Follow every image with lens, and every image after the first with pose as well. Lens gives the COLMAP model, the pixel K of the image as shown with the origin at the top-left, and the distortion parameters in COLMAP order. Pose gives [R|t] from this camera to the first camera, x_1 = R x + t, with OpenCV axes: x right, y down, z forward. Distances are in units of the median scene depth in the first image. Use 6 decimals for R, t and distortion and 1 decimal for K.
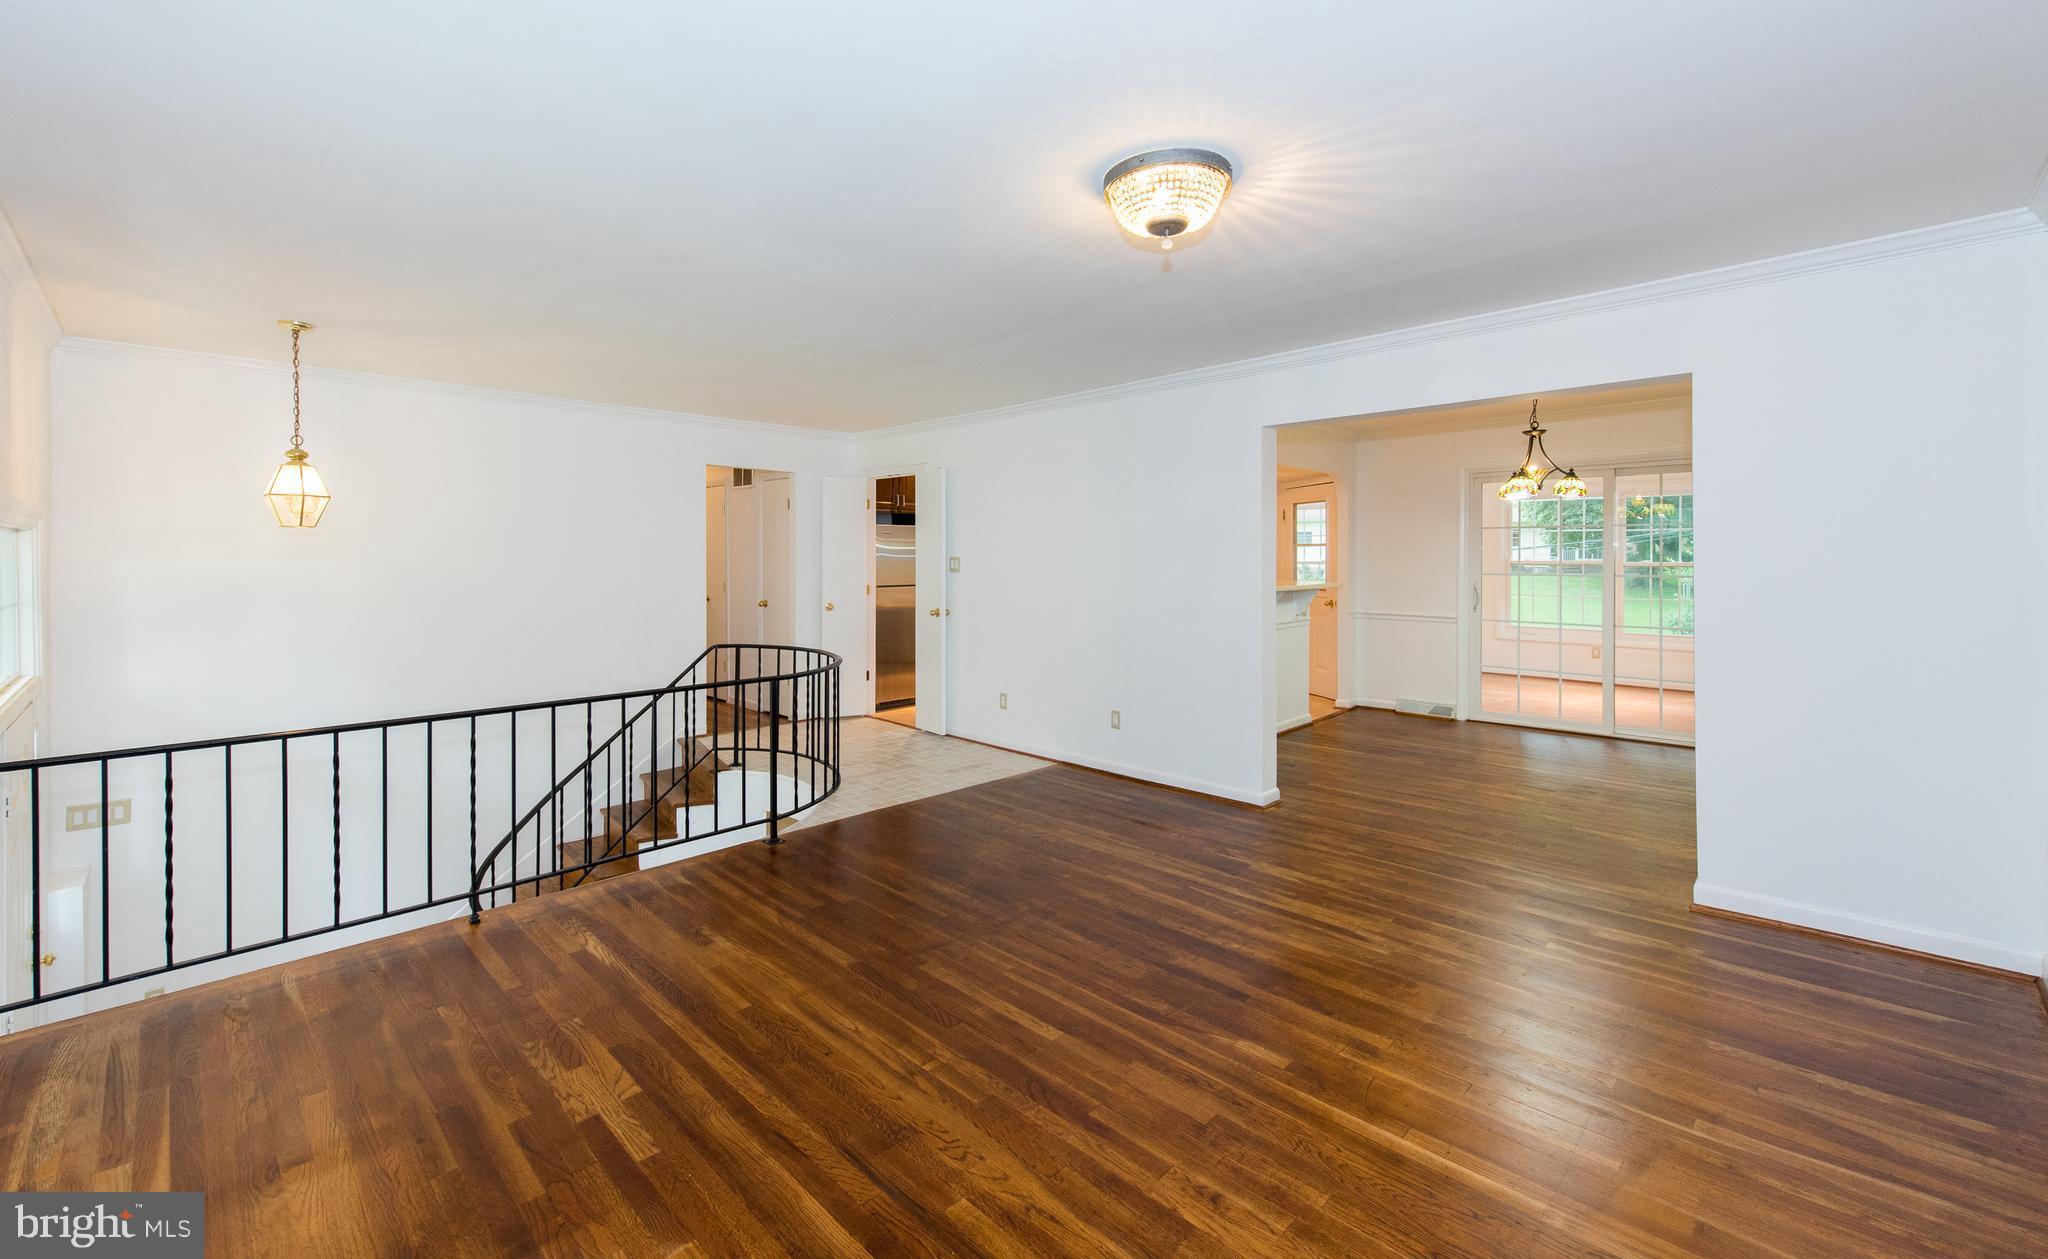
lens RADIAL K [[830.5, 0, 1000.4], [0, 830.5, 597.4], [0, 0, 1]] dist [-0.001189, -0.000253]
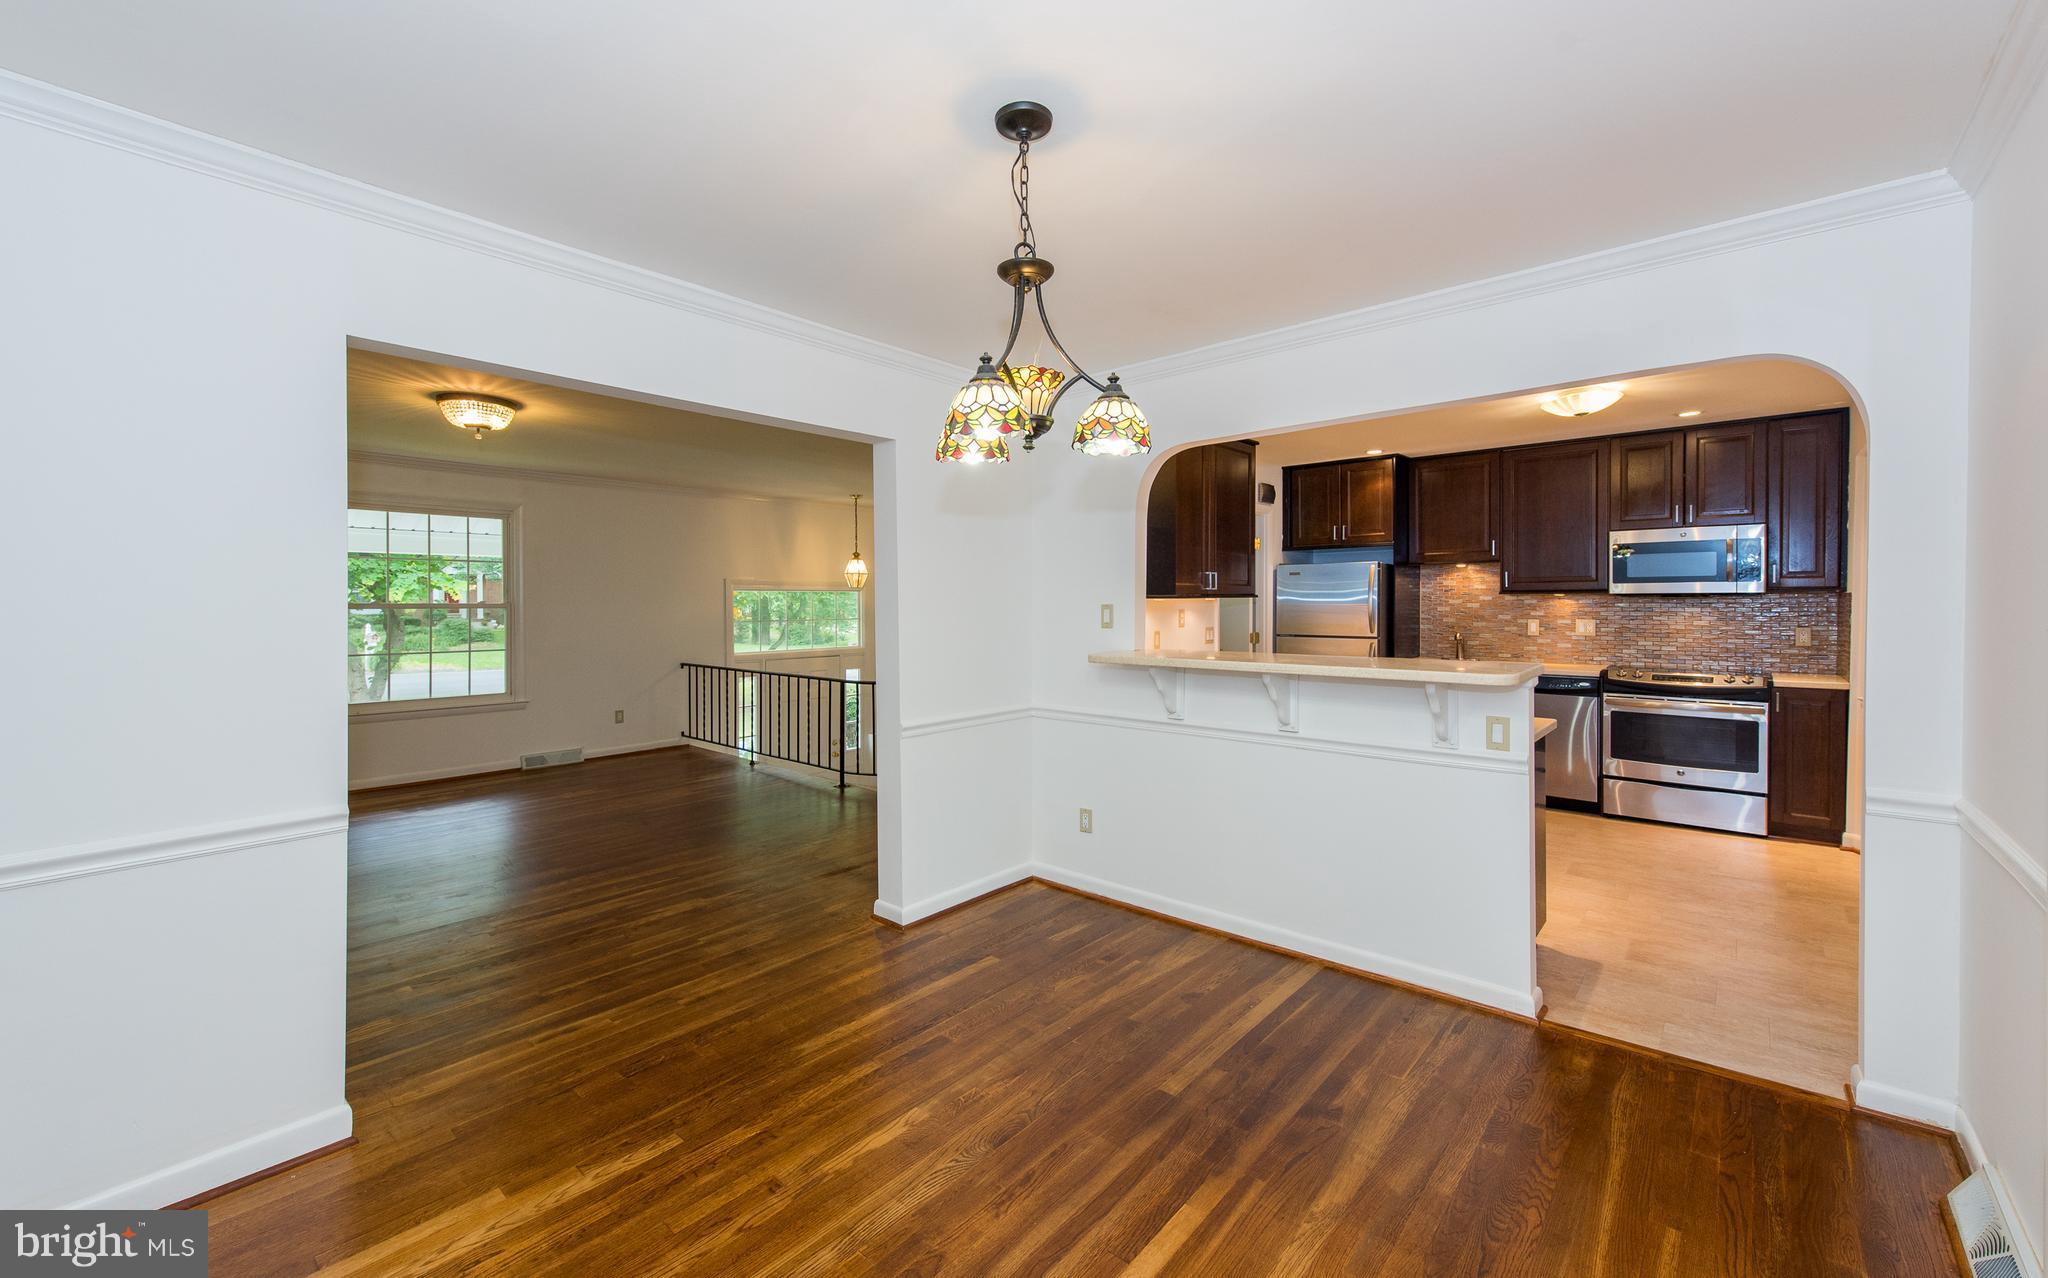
lens RADIAL K [[812.4, 0, 1024.8], [0, 812.4, 605.5], [0, 0, 1]] dist [0.011891, -0.000205]
pose [[0.076199, 0.013659, -0.996999, 1.895380], [-0.043251, 0.999010, 0.010381, -0.102426], [0.996154, 0.042331, 0.076714, 1.837185]]
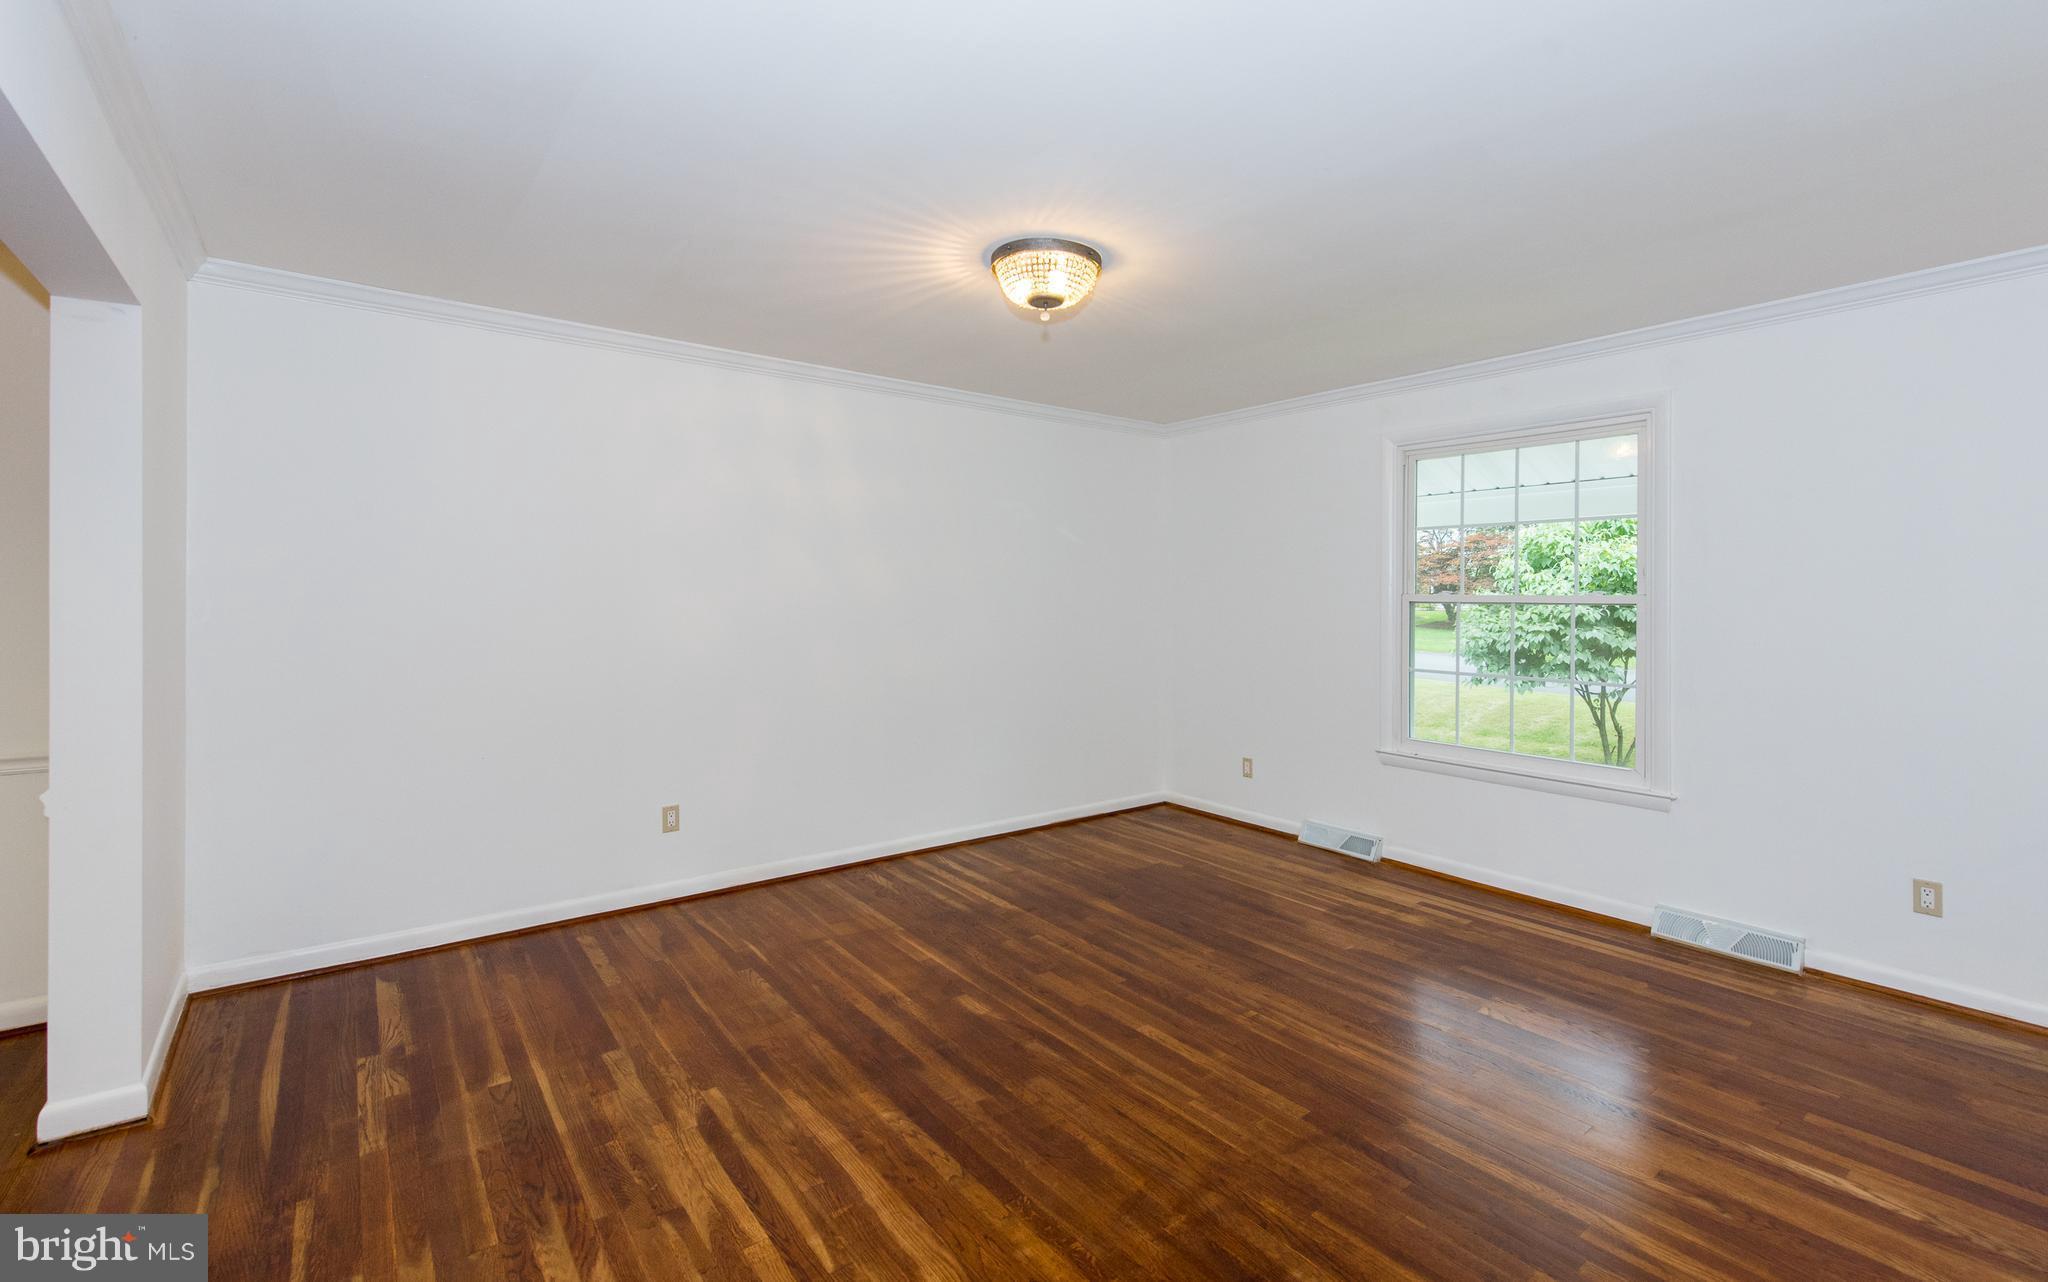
lens RADIAL K [[895.7, 0, 1029.7], [0, 895.7, 598.2], [0, 0, 1]] dist [0.000071, -0.000186]
pose [[-0.992830, 0.000588, 0.119532, 0.067341], [0.006232, 0.998883, 0.046849, -0.085735], [-0.119370, 0.047258, -0.991724, 1.958557]]
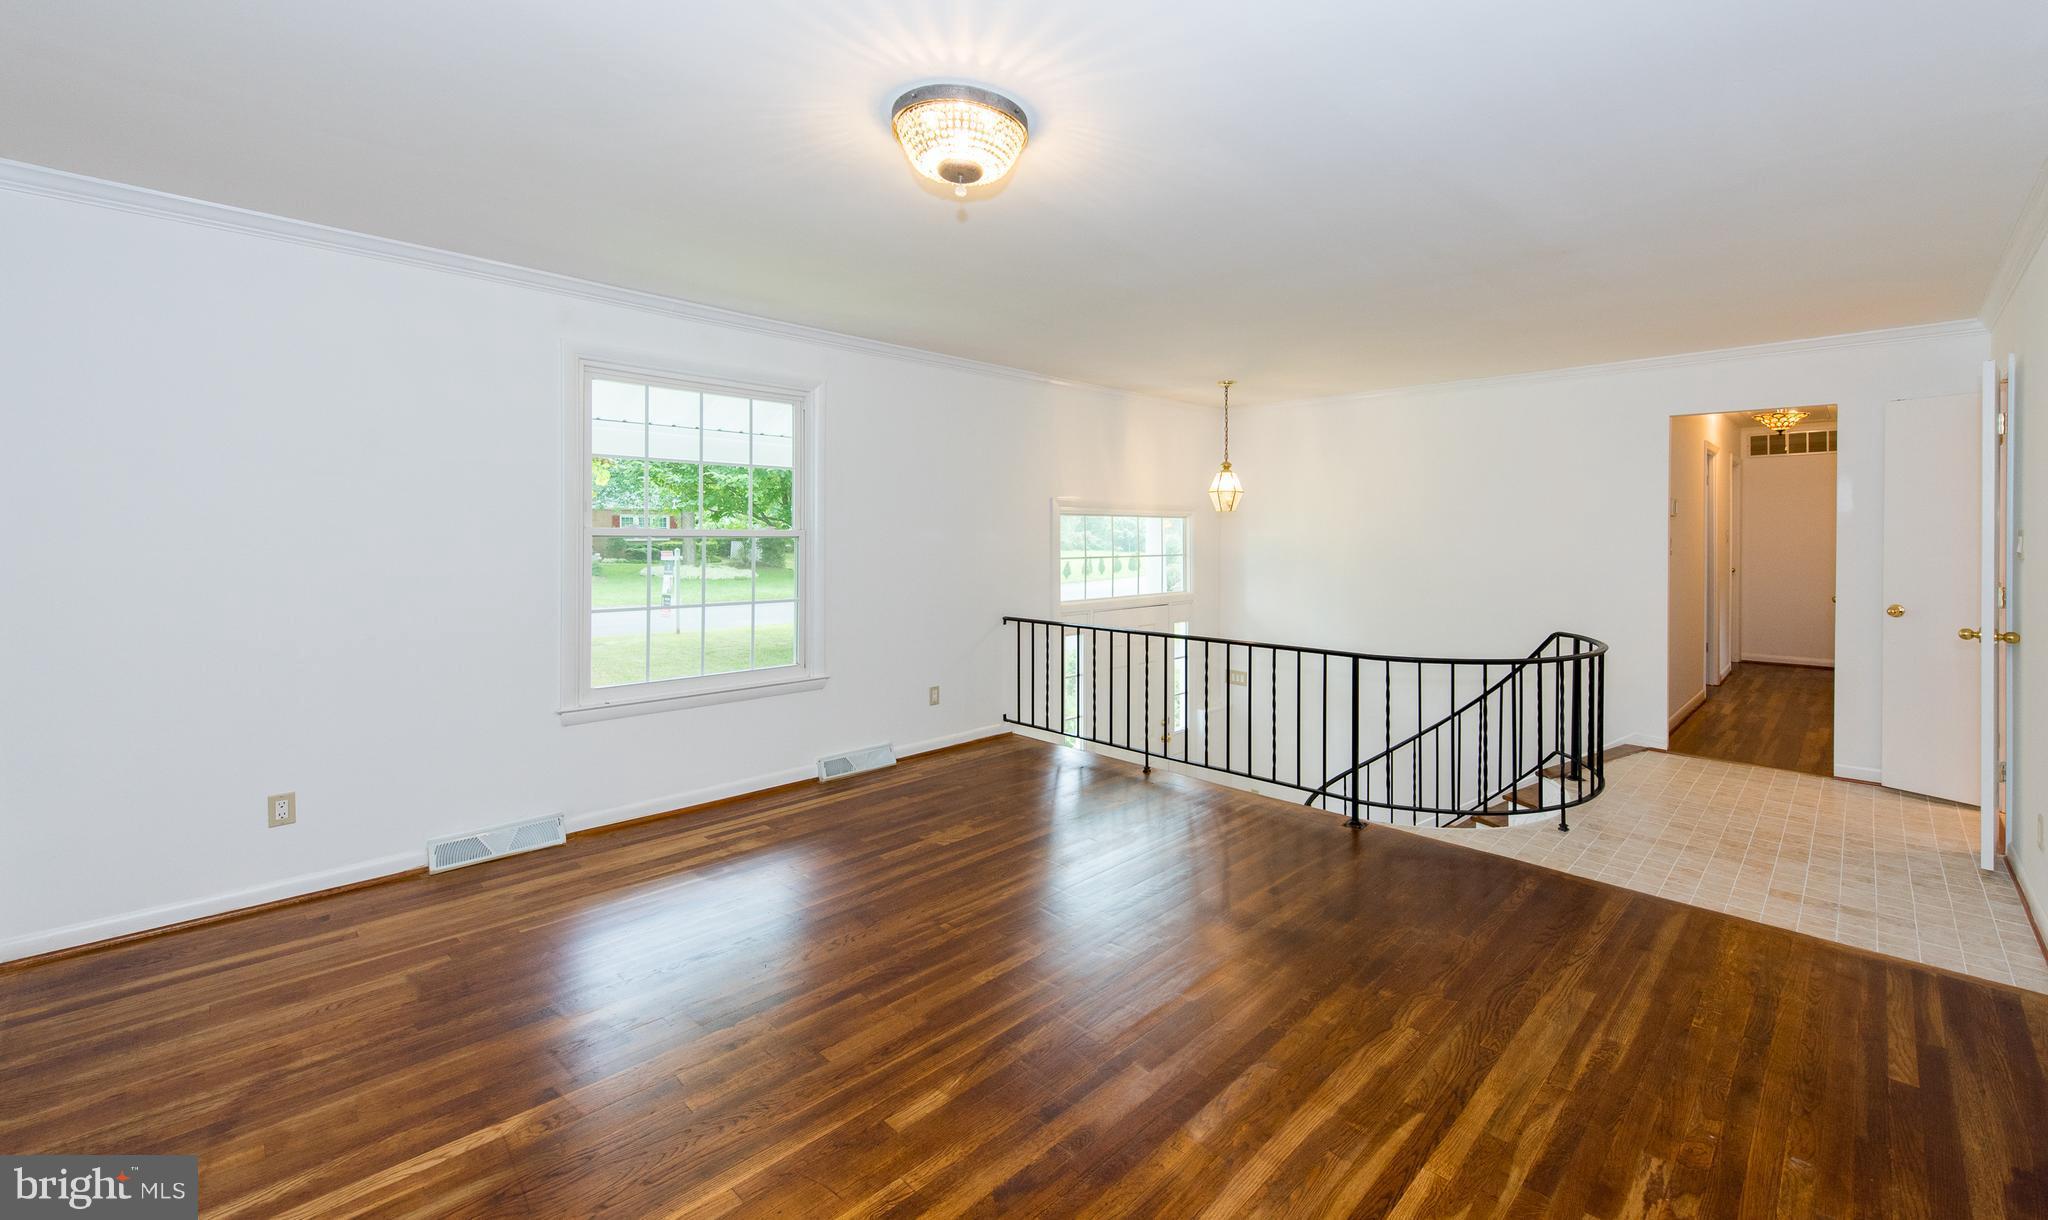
lens RADIAL K [[837.5, 0, 1100.8], [0, 837.5, 539.0], [0, 0, 1]] dist [0.002556, 0.000295]
pose [[0.055644, 0.015938, -0.998323, 1.024198], [-0.047040, 0.998804, 0.013324, -0.049080], [0.997342, 0.046220, 0.056328, 0.968385]]
